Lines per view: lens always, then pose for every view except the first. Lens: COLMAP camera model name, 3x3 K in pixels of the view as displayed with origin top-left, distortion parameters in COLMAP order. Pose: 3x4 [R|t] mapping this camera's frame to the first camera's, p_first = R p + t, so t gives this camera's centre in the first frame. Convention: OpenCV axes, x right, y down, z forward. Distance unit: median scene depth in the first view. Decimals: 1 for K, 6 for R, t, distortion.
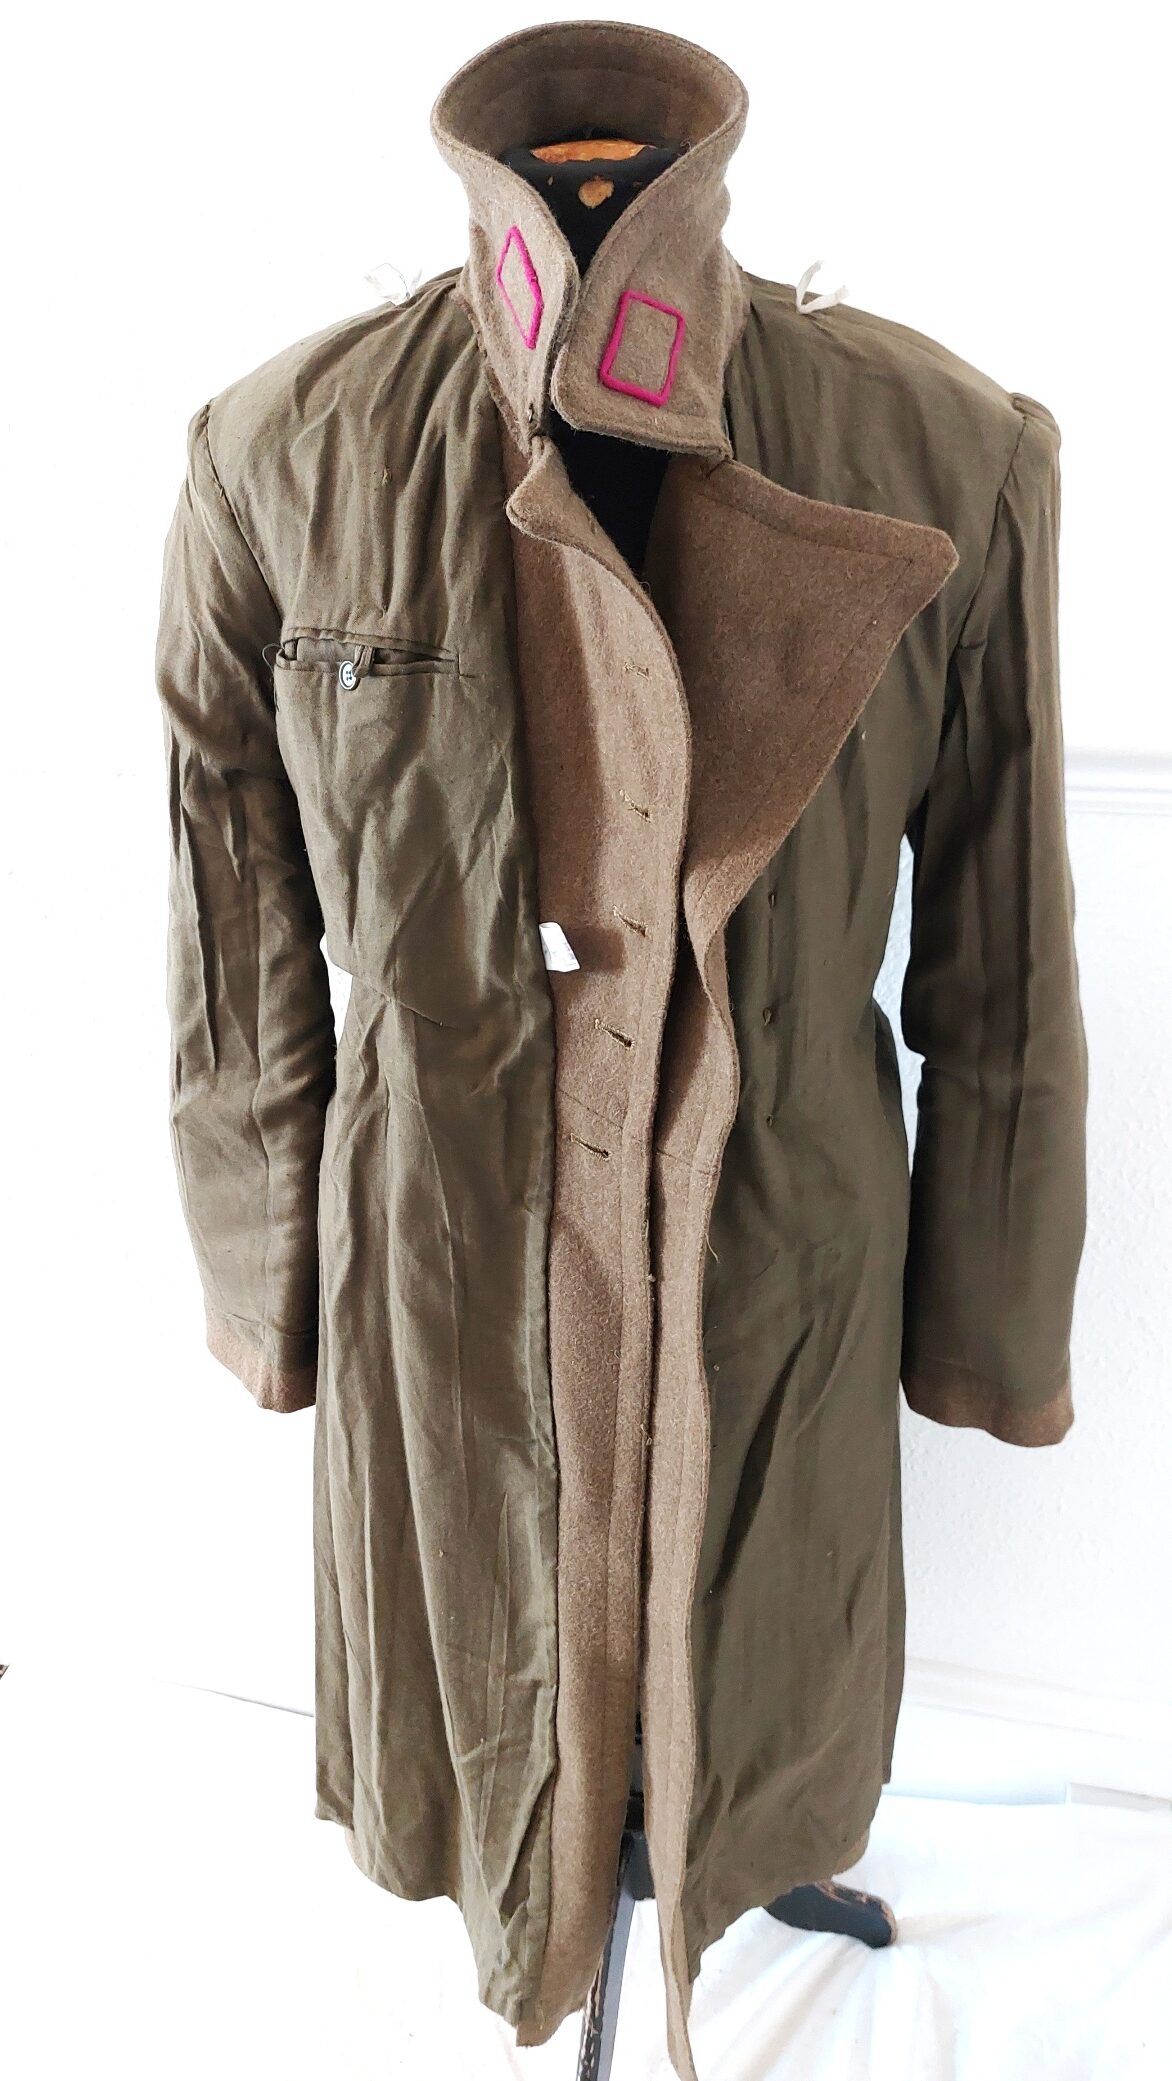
lens RADIAL K [[1457.2, 0, 590.9], [0, 1457.2, 1062.0], [0, 0, 1]] dist [0.057681, -0.084706]
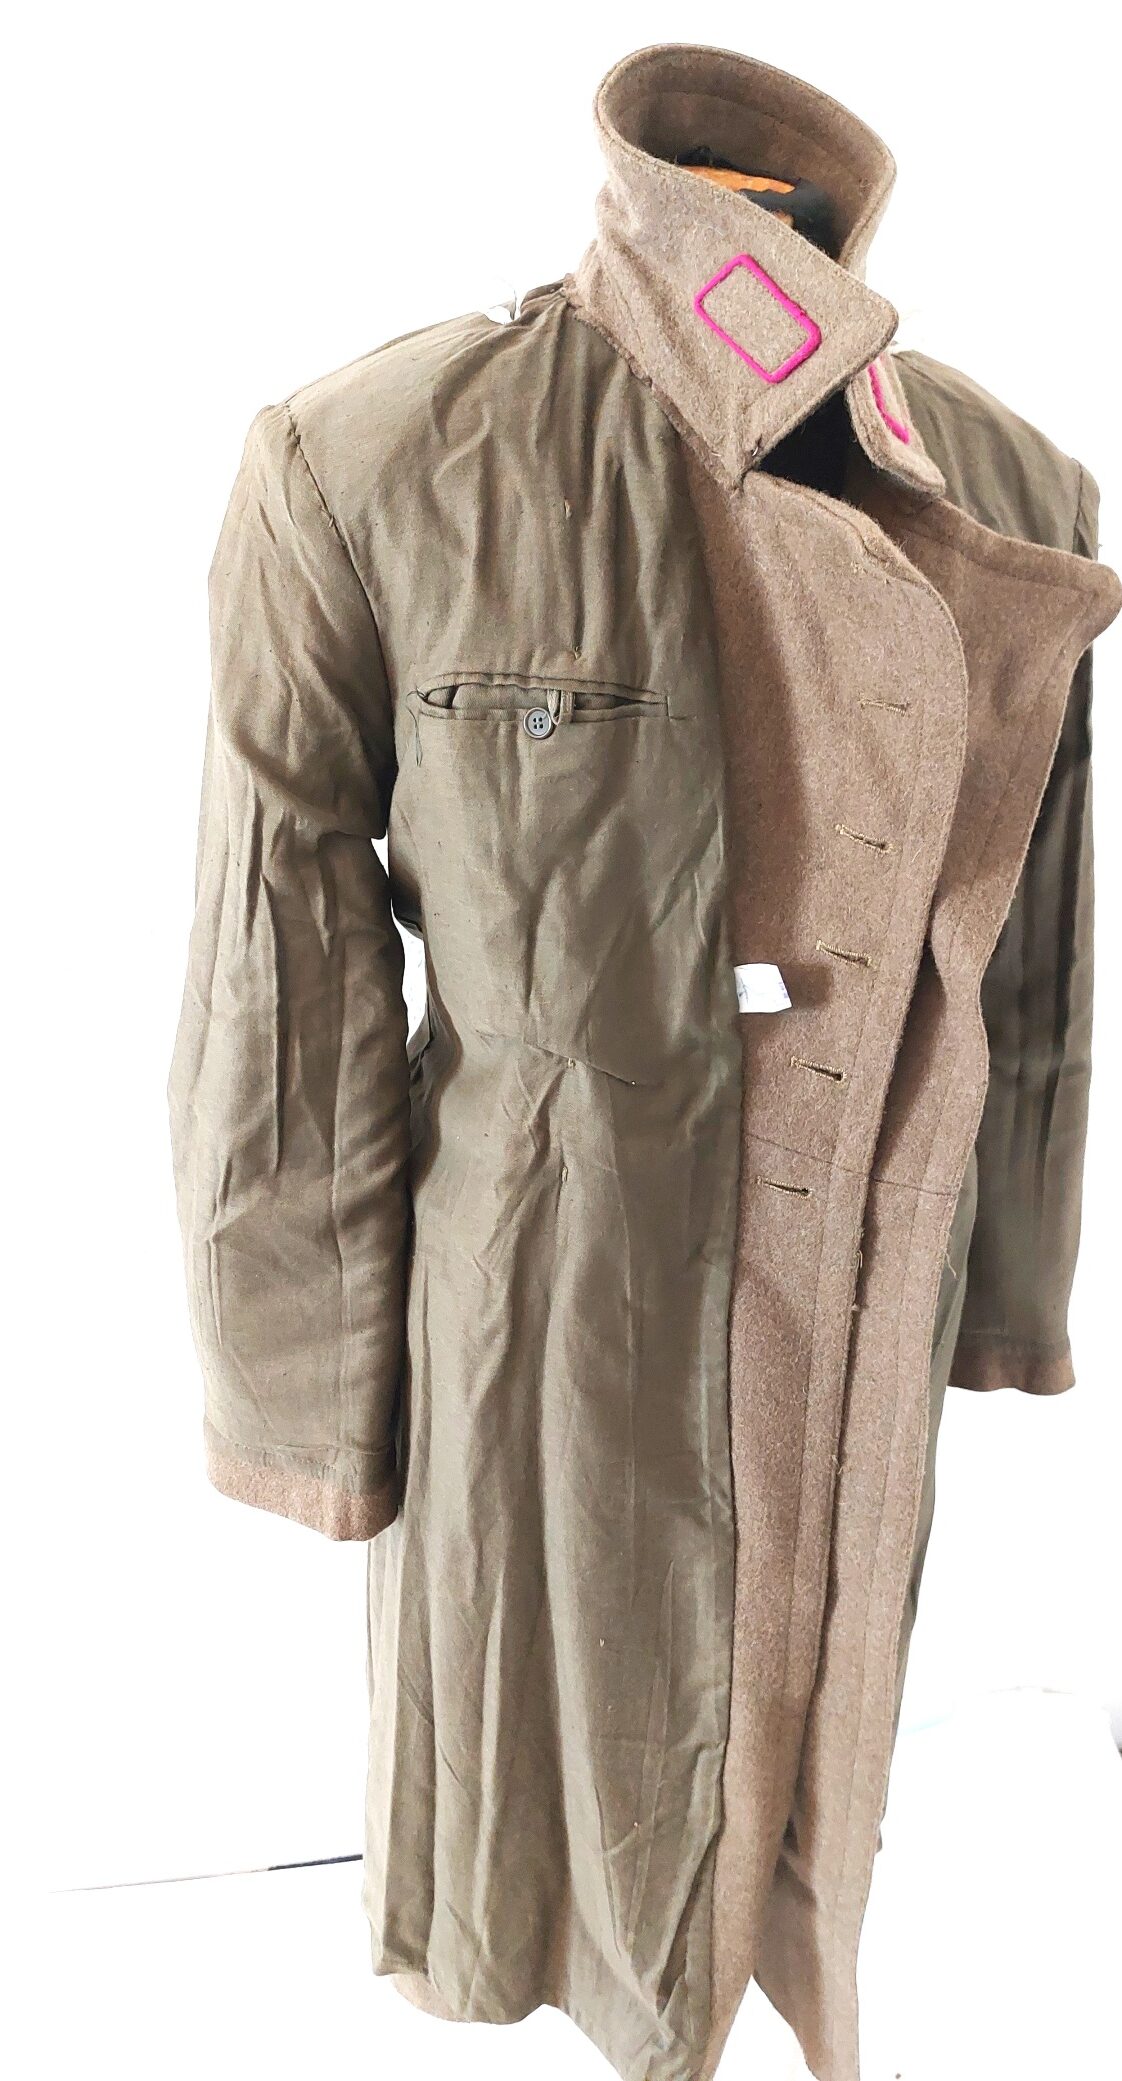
lens RADIAL K [[1467.7, 0, 559.7], [0, 1467.7, 1045.4], [0, 0, 1]] dist [0.047099, -0.069205]
pose [[0.915947, -0.129063, 0.379978, -0.474452], [0.132896, 0.990997, 0.016252, -0.068383], [-0.378655, 0.035612, 0.924853, 0.131711]]
